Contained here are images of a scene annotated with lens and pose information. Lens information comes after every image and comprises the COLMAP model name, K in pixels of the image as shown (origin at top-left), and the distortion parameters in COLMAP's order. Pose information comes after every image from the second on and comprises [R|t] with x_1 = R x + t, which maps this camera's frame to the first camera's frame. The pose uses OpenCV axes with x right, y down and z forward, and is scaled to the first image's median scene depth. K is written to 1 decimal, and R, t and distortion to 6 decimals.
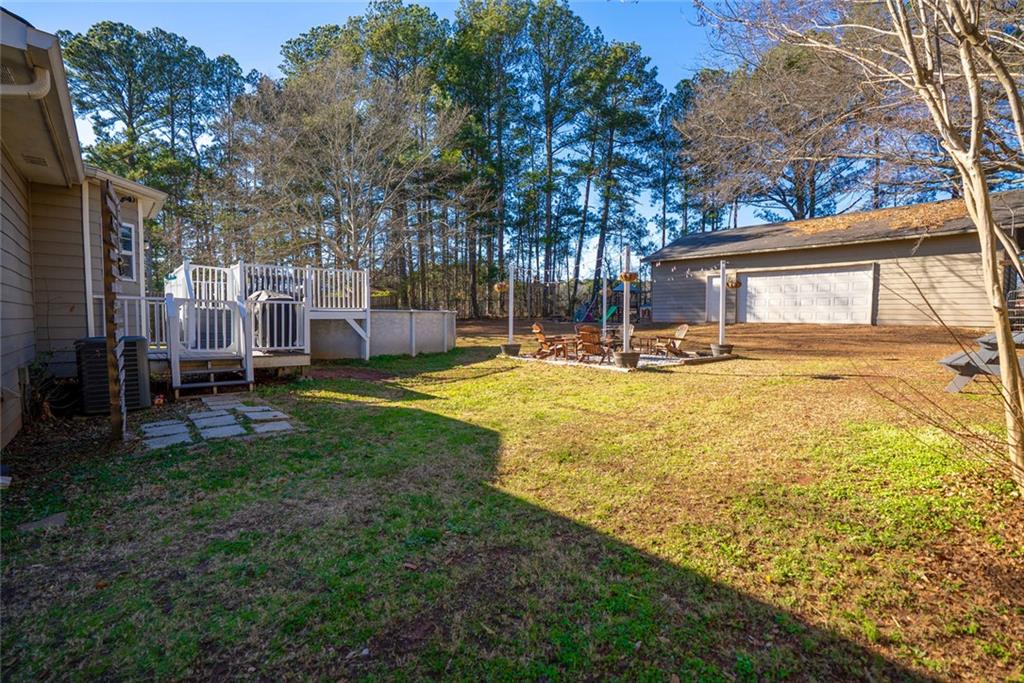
lens RADIAL K [[476.1, 0, 511.8], [0, 476.1, 345.9], [0, 0, 1]] dist [-0.068447, 0.026004]
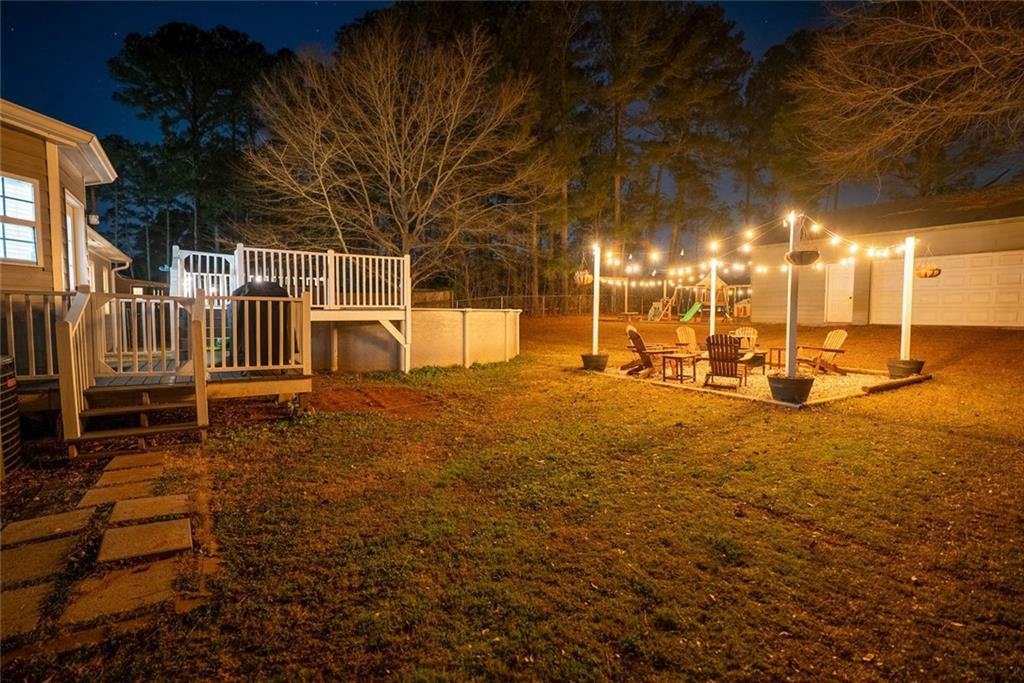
lens RADIAL K [[476.1, 0, 511.8], [0, 476.1, 345.9], [0, 0, 1]] dist [-0.068447, 0.026004]
pose [[0.992699, 0.009824, -0.120217, -0.037989], [-0.008884, 0.999926, 0.008348, -0.020277], [0.120291, -0.007219, 0.992712, 0.221682]]
